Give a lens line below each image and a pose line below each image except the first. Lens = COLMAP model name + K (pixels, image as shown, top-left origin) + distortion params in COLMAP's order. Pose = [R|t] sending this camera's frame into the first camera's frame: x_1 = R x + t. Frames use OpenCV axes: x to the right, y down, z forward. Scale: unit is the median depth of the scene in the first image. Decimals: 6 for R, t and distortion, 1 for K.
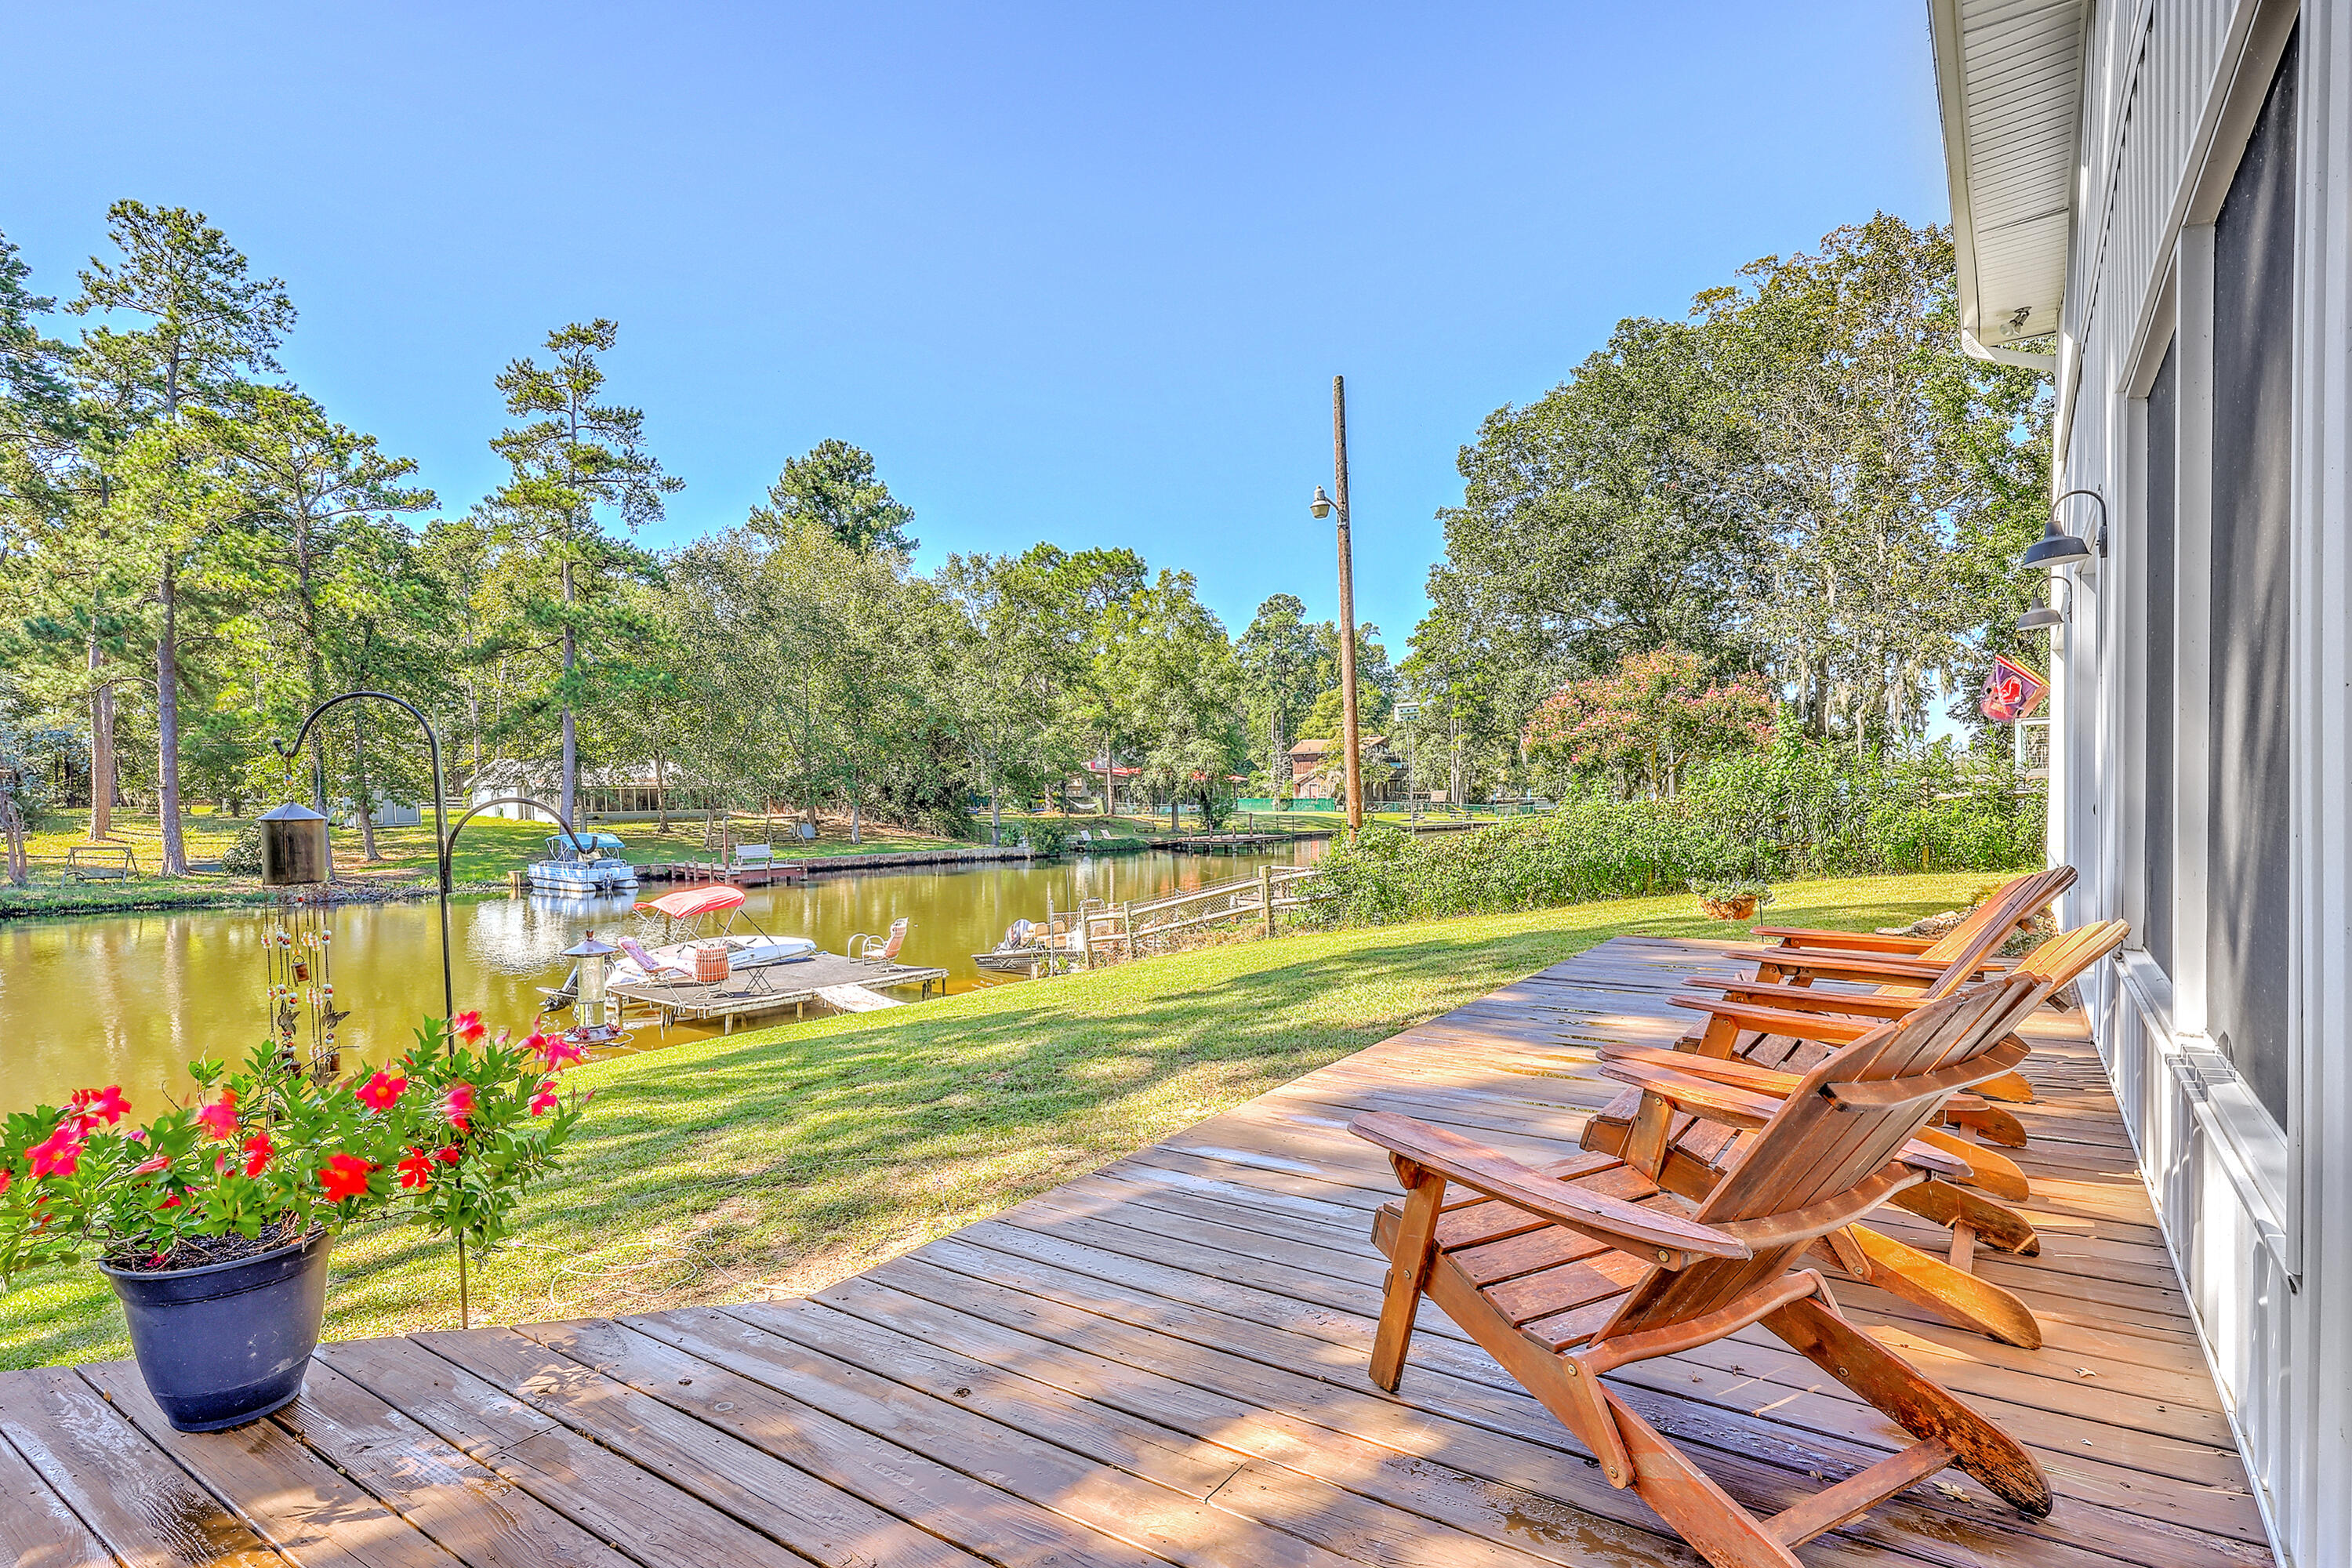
lens RADIAL K [[1203.2, 0, 1166.1], [0, 1203.2, 836.7], [0, 0, 1]] dist [-0.000464, 0.000307]
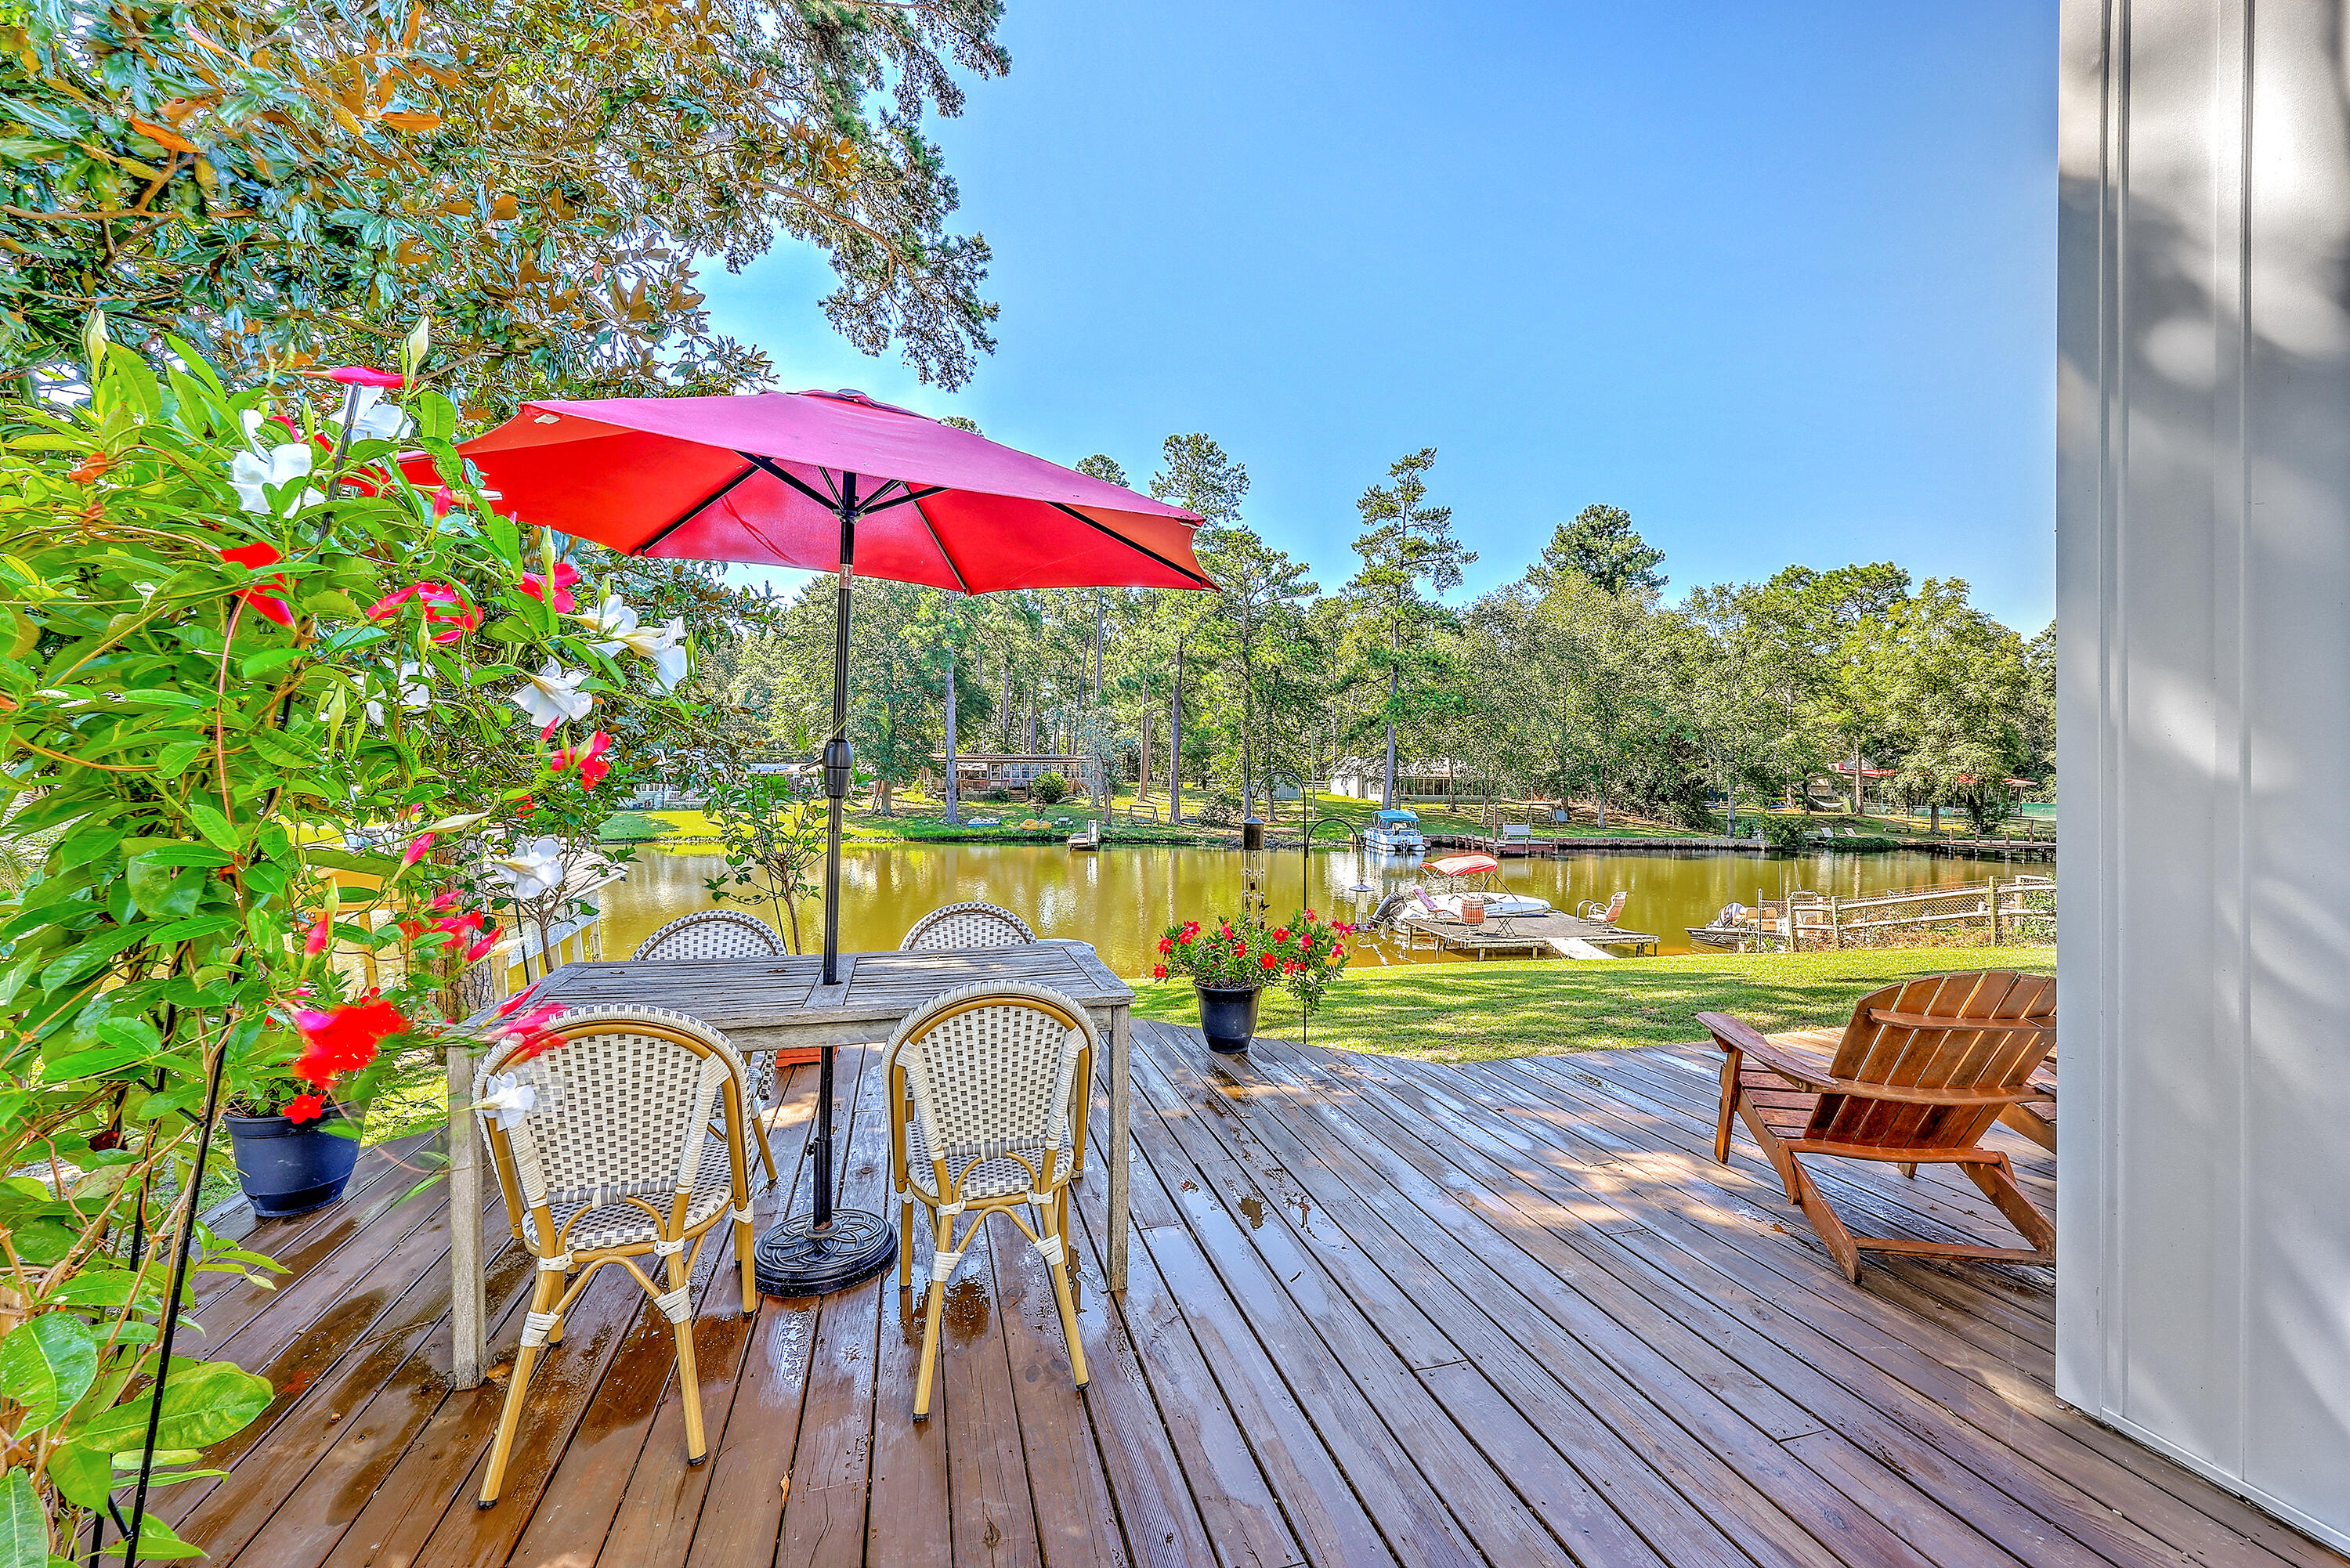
lens RADIAL K [[945.3, 0, 1188.1], [0, 945.3, 781.3], [0, 0, 1]] dist [0.003875, 0.000253]
pose [[0.781412, 0.026573, -0.623449, 0.017114], [-0.049340, 0.998596, -0.019278, -0.002609], [0.622061, 0.045825, 0.781626, -0.027587]]
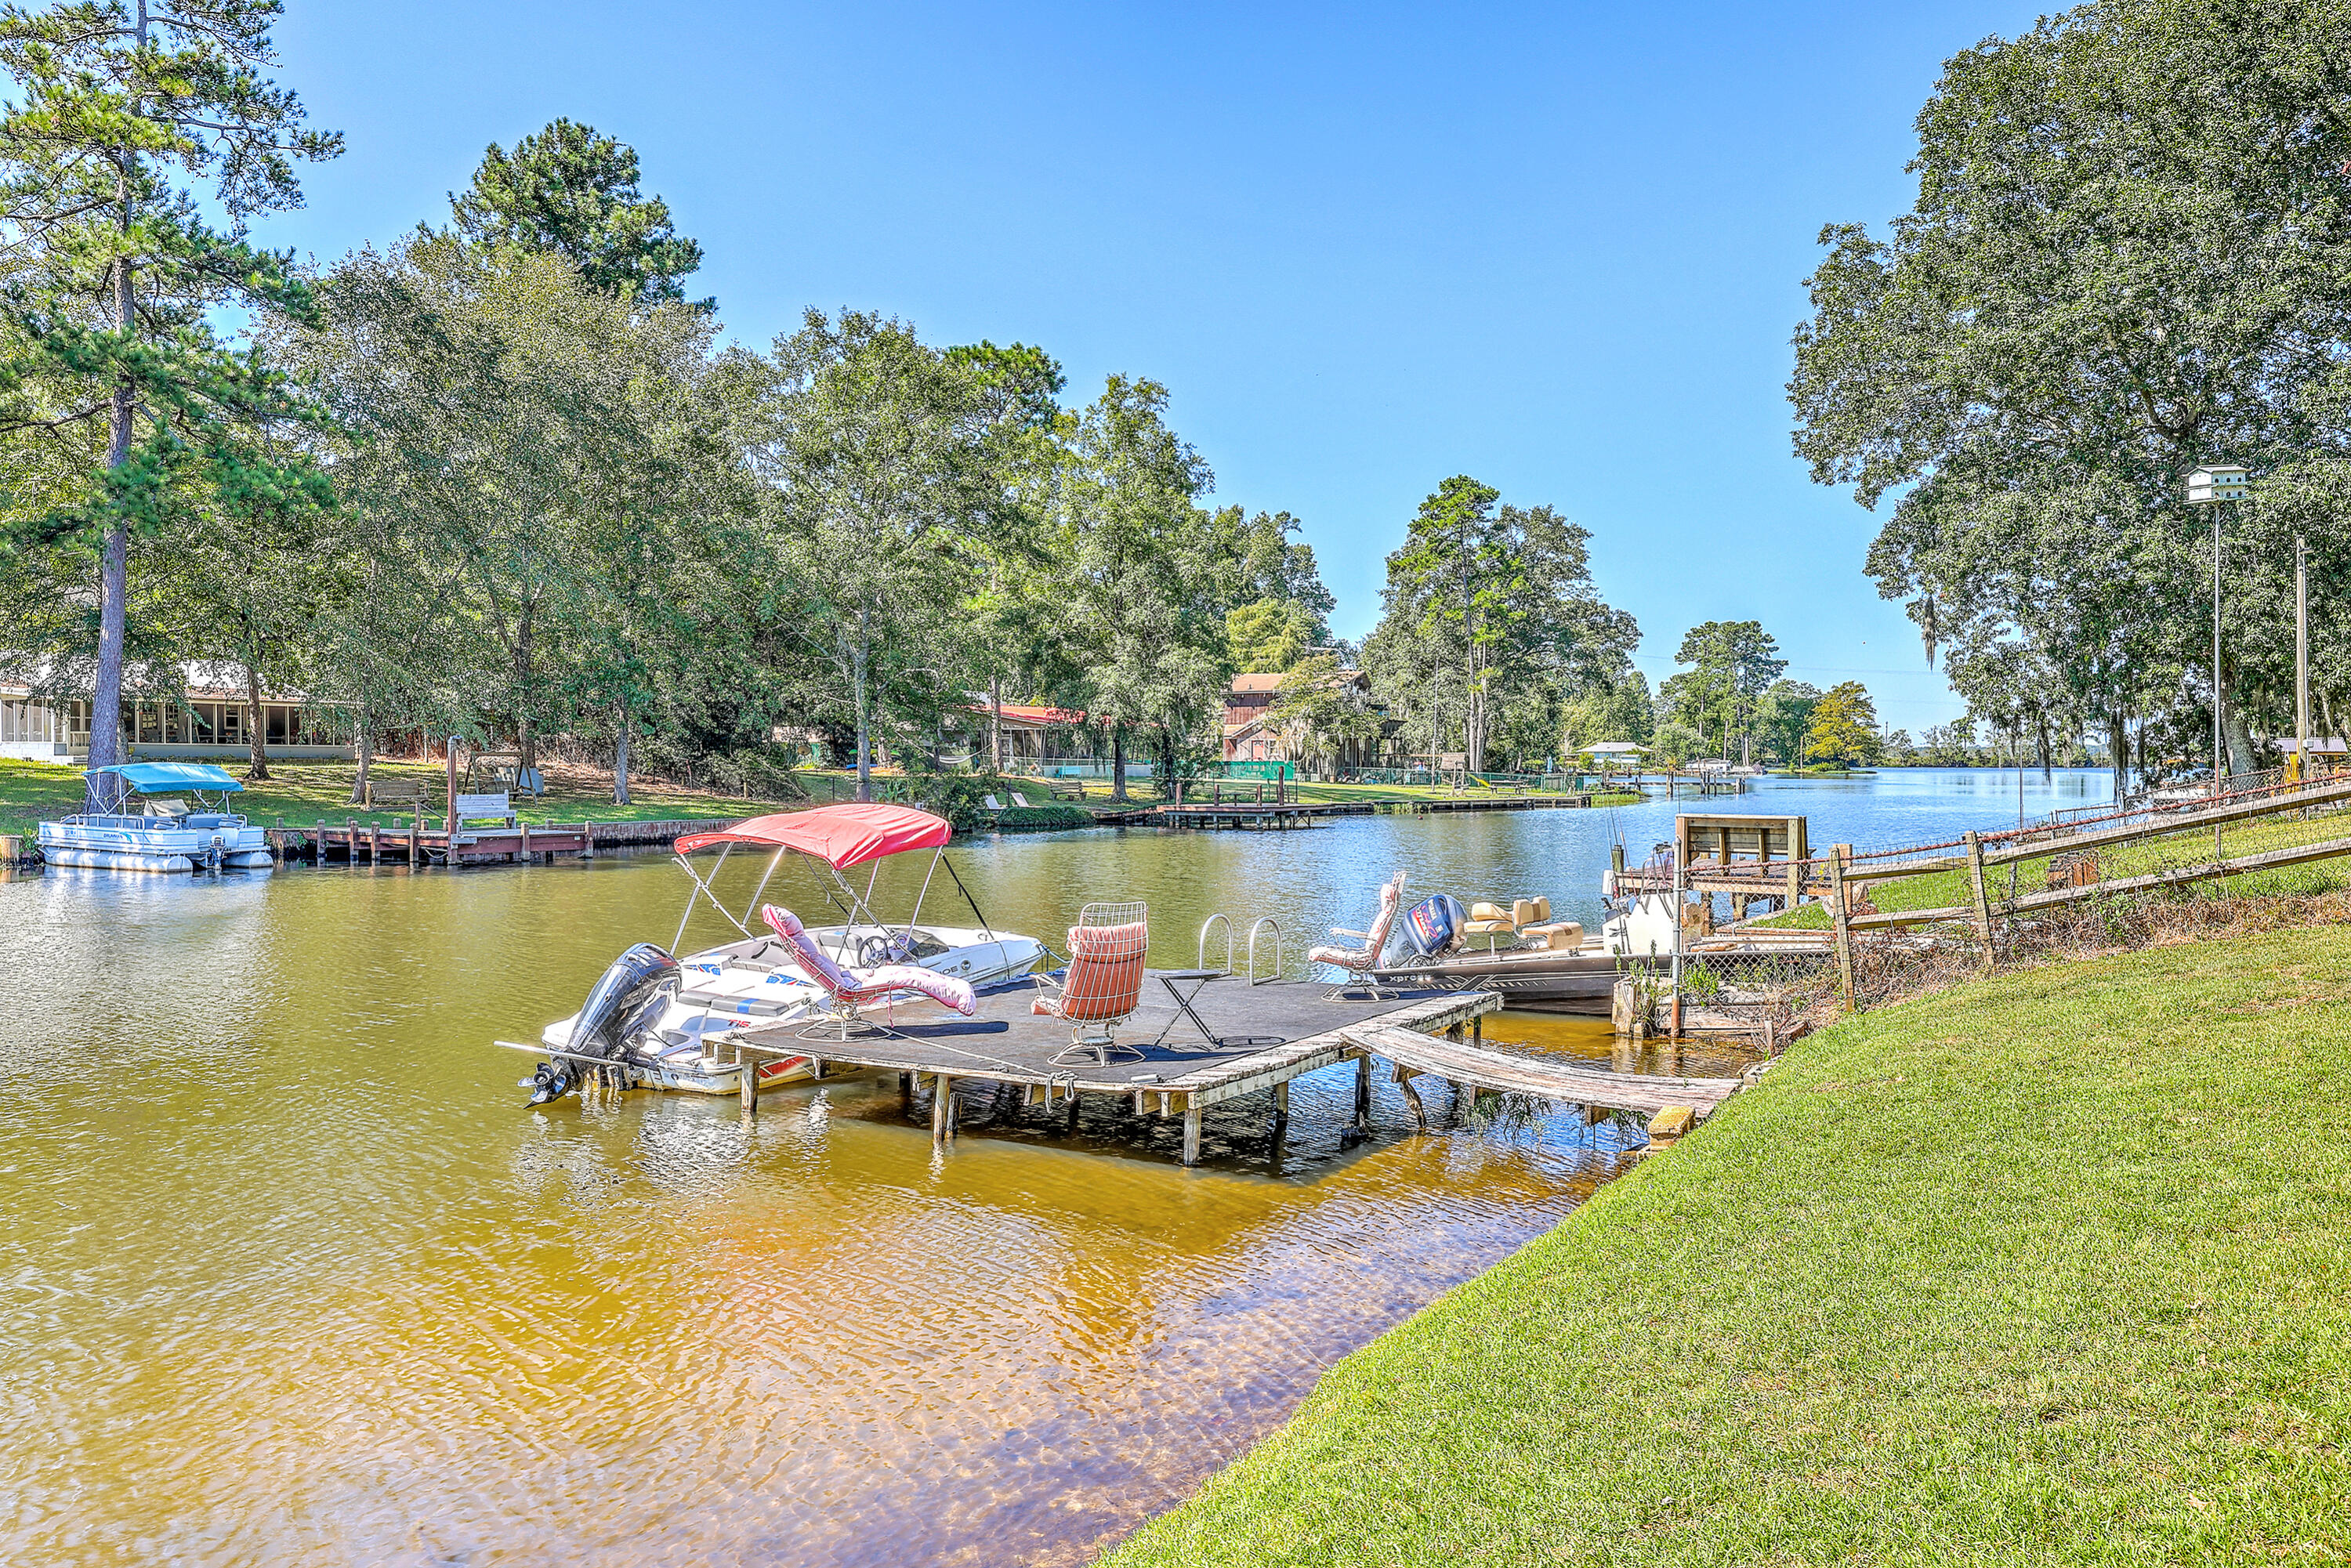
lens RADIAL K [[1725.8, 0, 1176.0], [0, 1725.8, 786.2], [0, 0, 1]] dist [-0.006175, -0.009370]
pose [[0.985676, 0.018975, 0.167577, -0.150029], [-0.014028, 0.999432, -0.030656, 0.020368], [-0.168064, 0.027866, 0.985382, 0.164586]]
